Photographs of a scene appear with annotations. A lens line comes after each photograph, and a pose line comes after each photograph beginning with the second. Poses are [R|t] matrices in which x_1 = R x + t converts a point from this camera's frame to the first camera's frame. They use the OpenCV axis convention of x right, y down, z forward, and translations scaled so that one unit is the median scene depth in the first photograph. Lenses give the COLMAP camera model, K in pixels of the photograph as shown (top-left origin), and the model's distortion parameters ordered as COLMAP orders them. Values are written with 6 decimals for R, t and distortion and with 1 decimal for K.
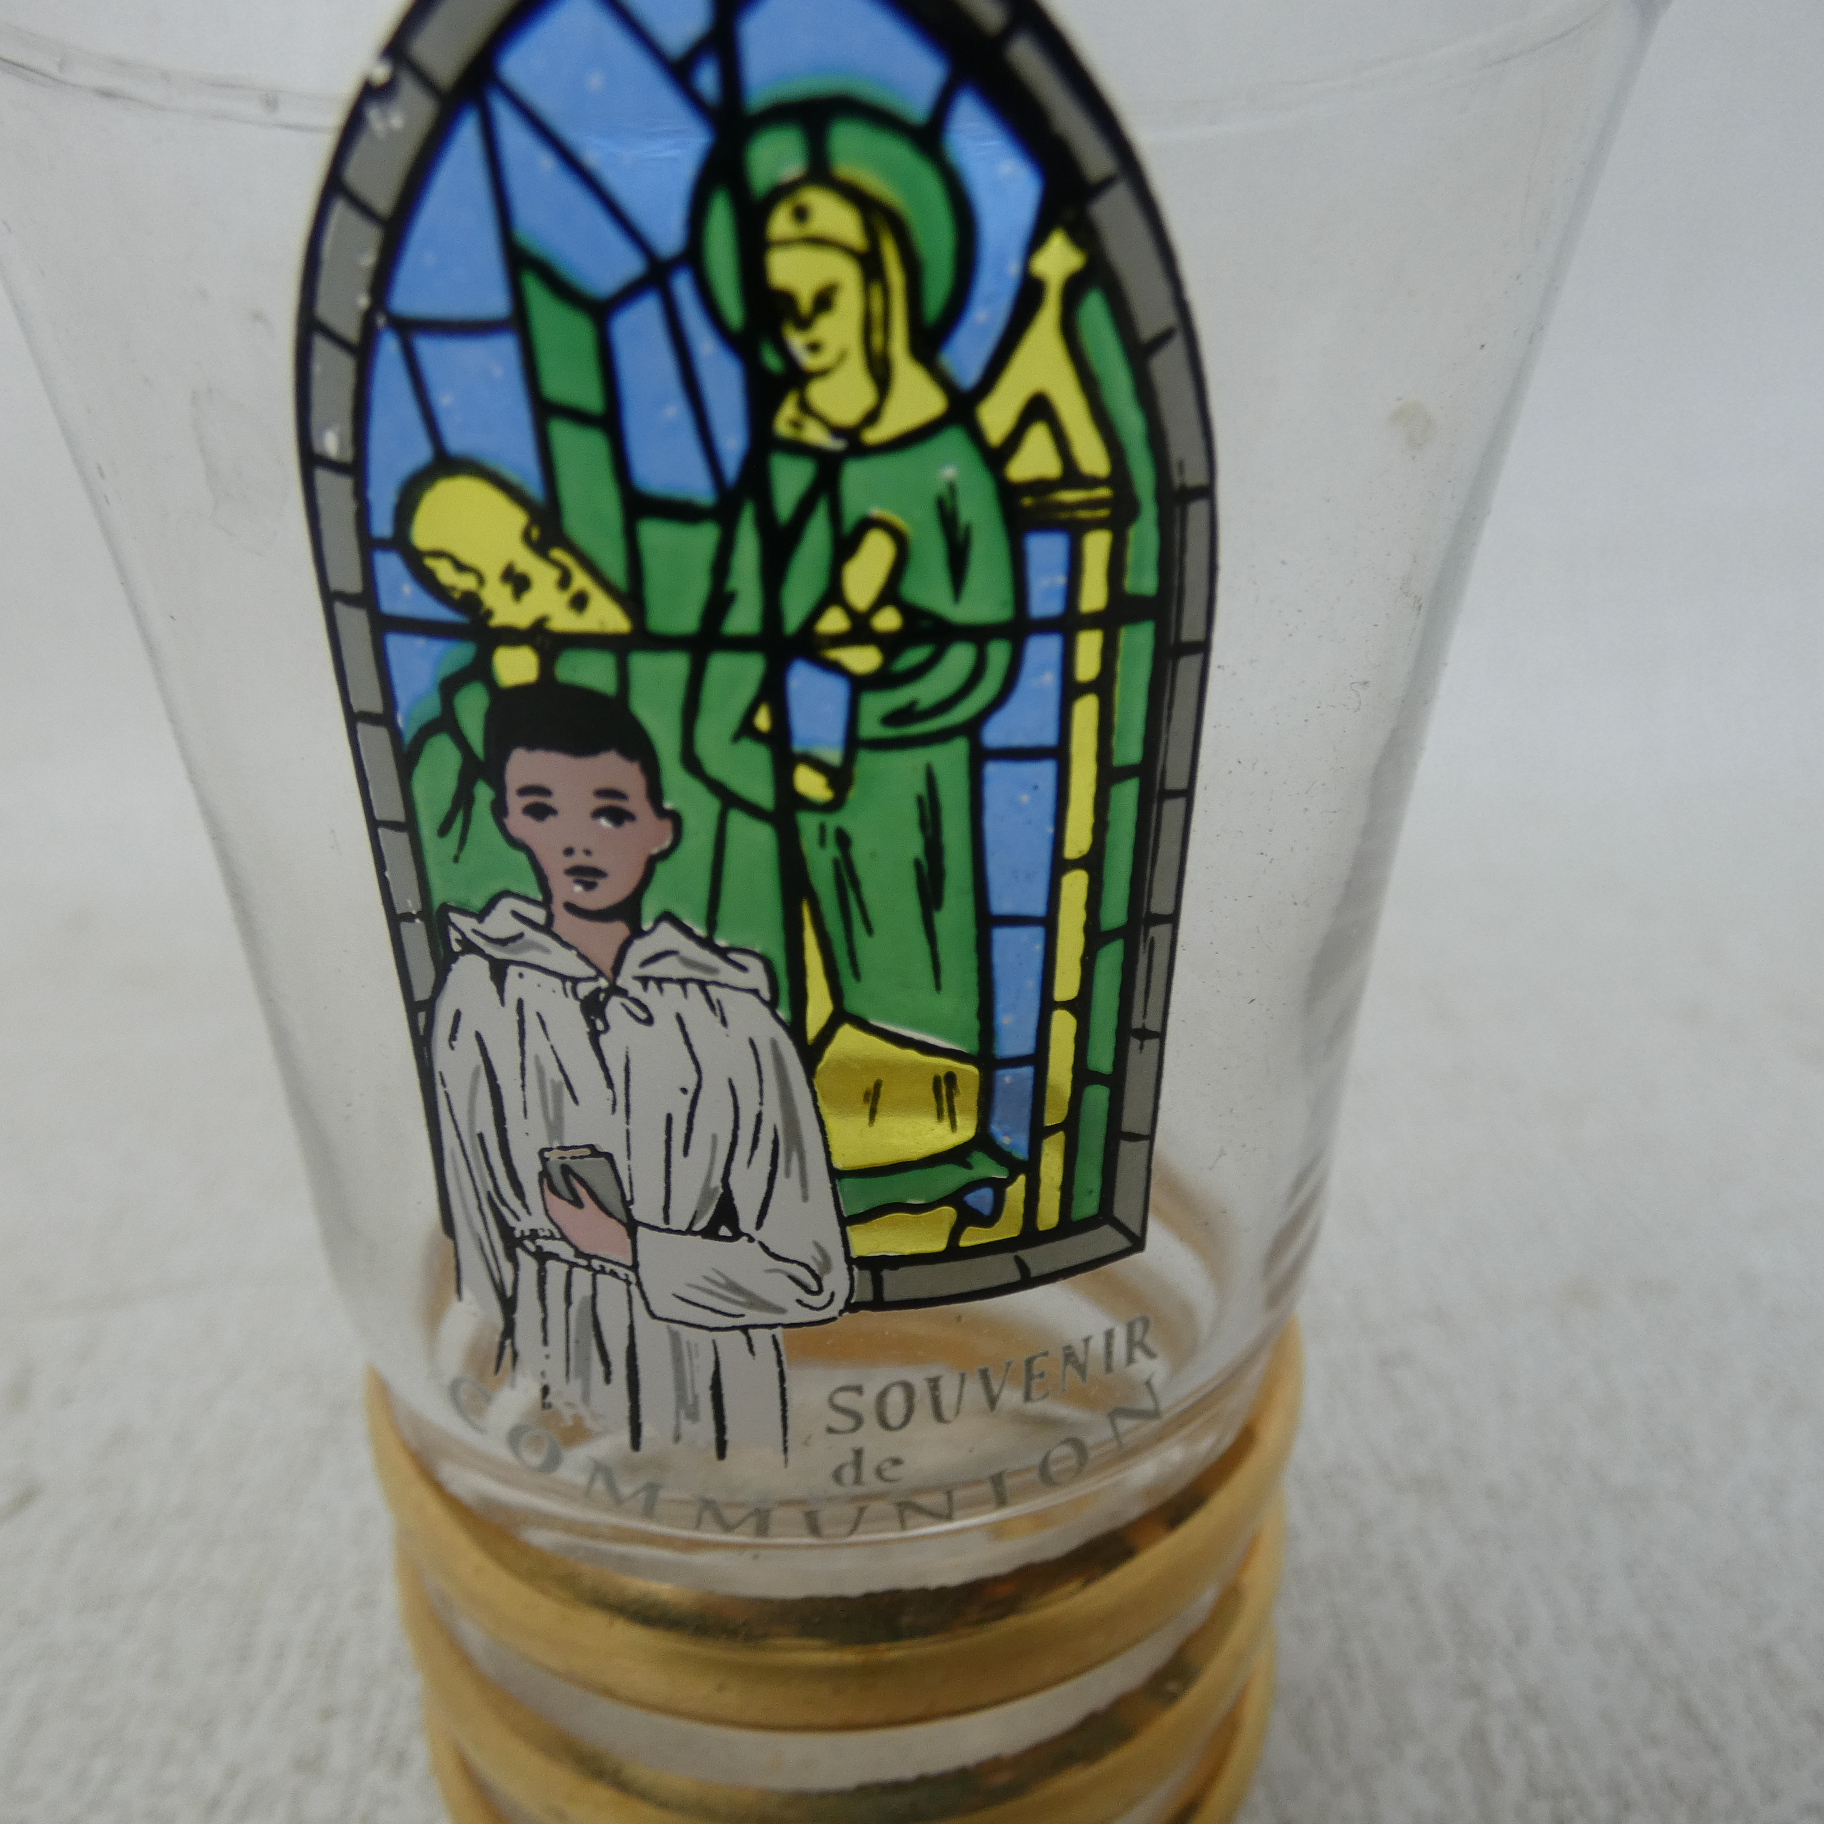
lens RADIAL K [[1463.9, 0, 896.6], [0, 1463.9, 923.0], [0, 0, 1]] dist [0.015098, -0.016593]
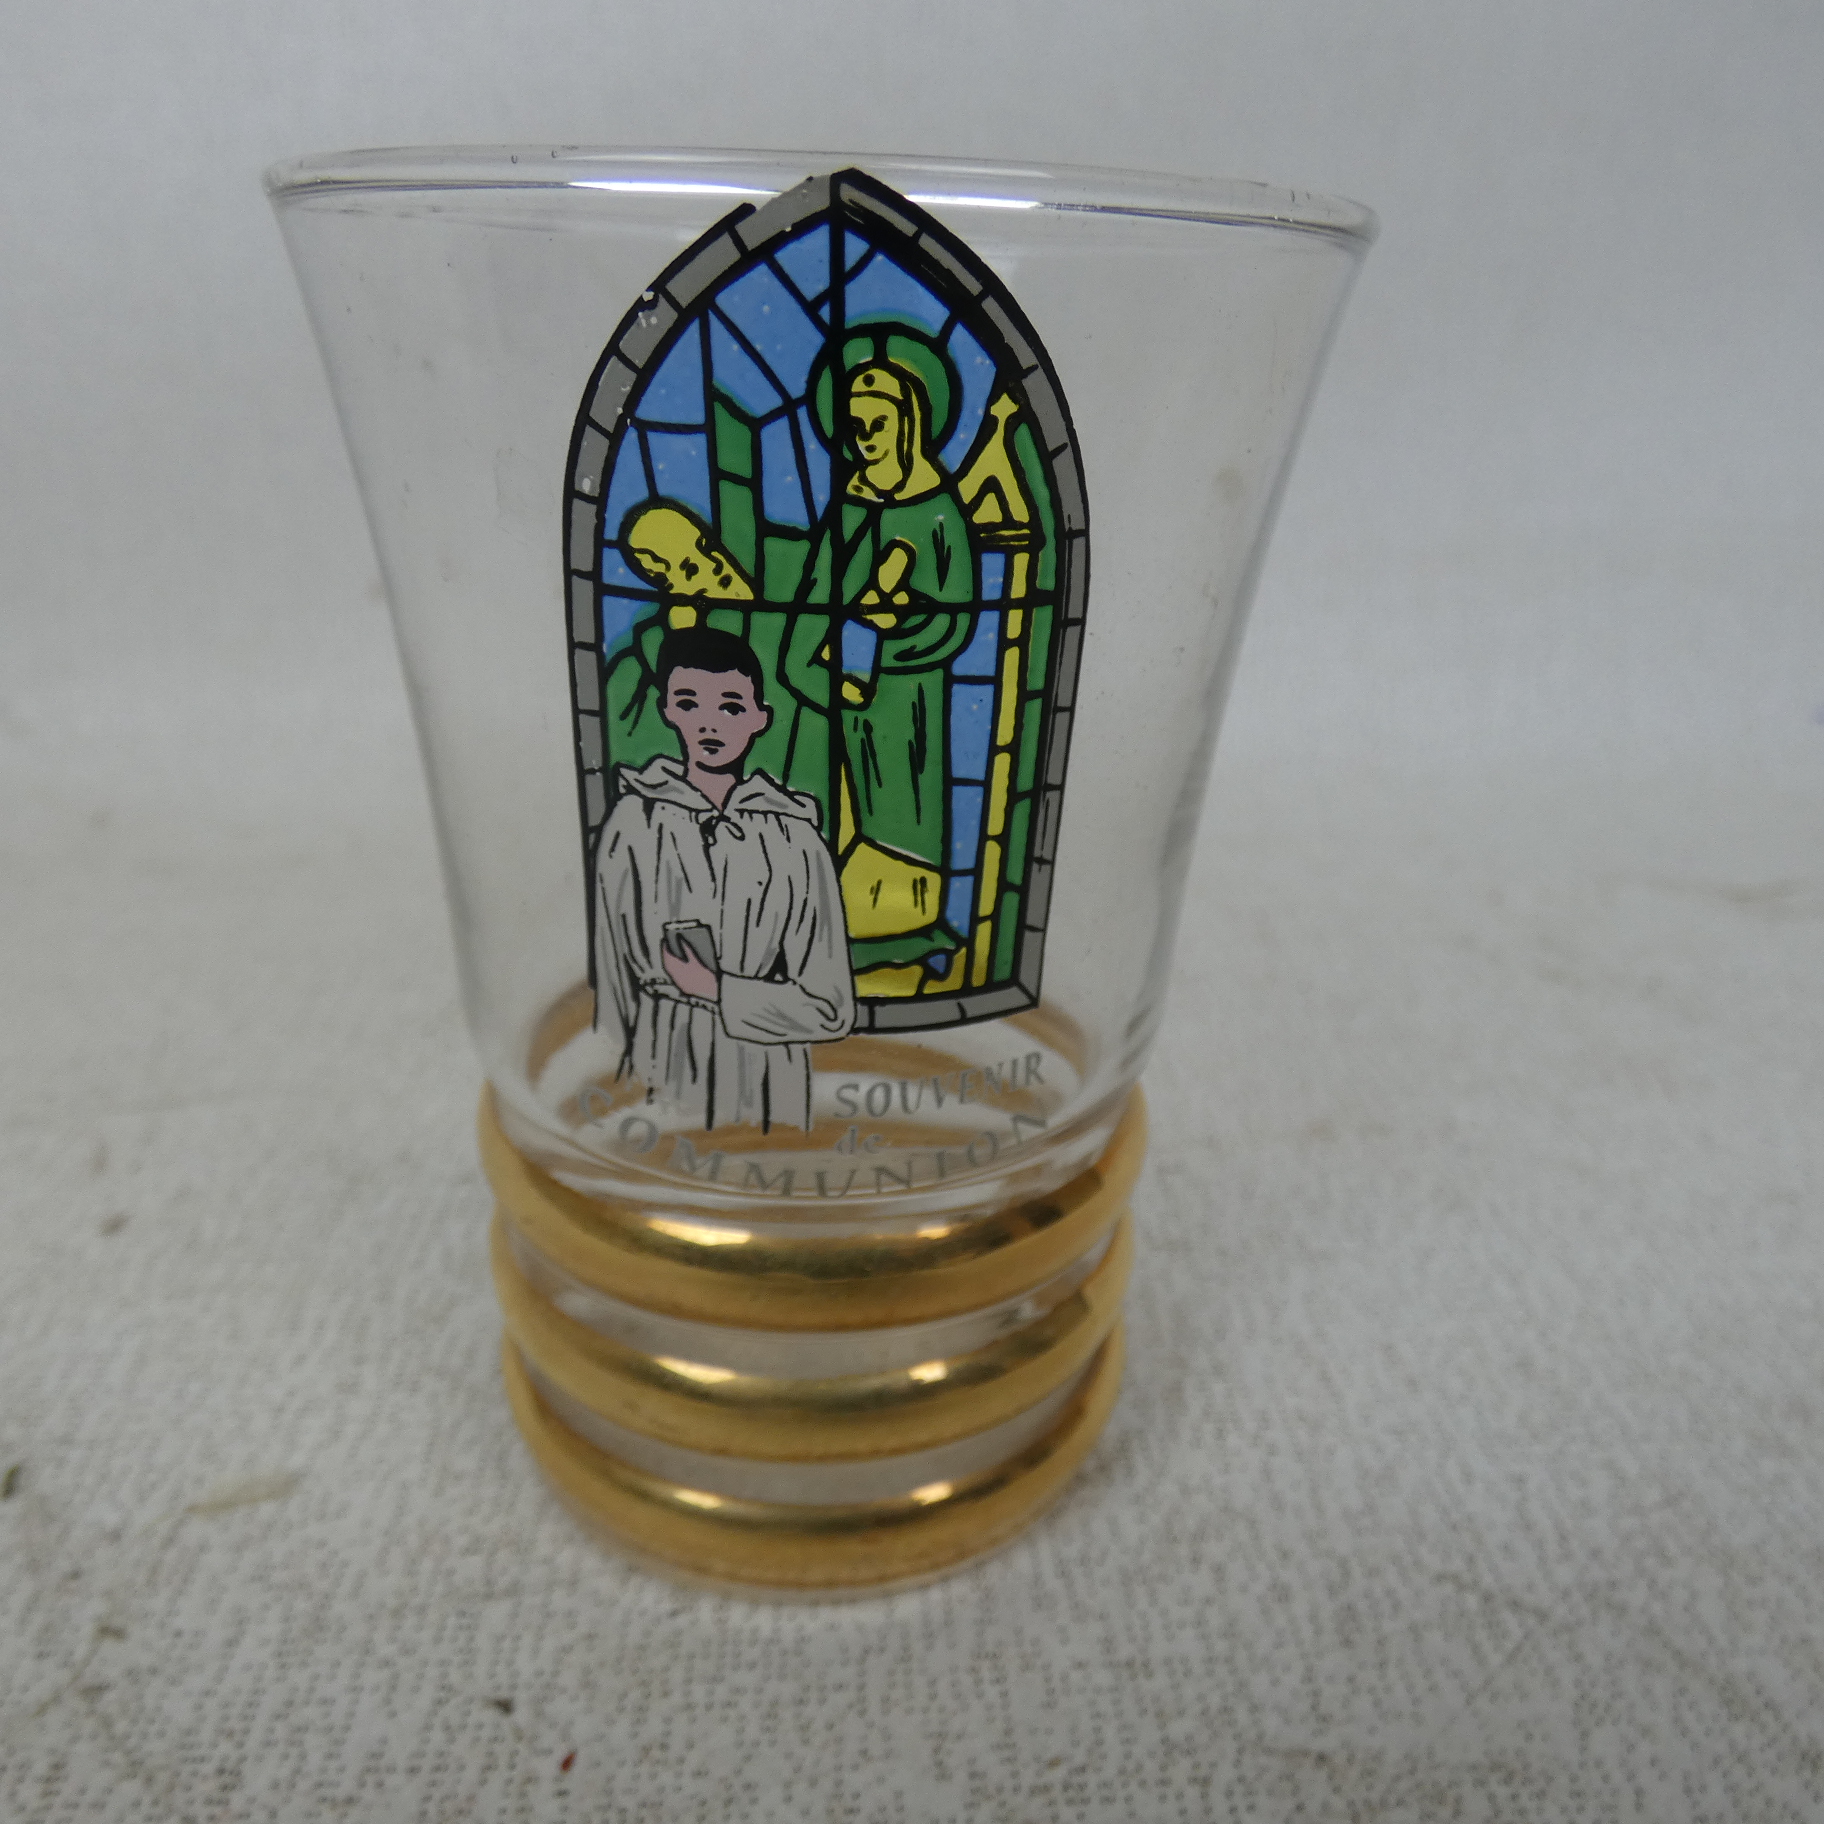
lens RADIAL K [[1463.9, 0, 890.9], [0, 1463.9, 914.5], [0, 0, 1]] dist [0.015098, -0.016593]
pose [[0.998125, 0.026000, 0.055421, -0.100337], [-0.026448, 0.999623, 0.007366, 0.149786], [-0.055208, -0.008818, 0.998436, -0.712973]]
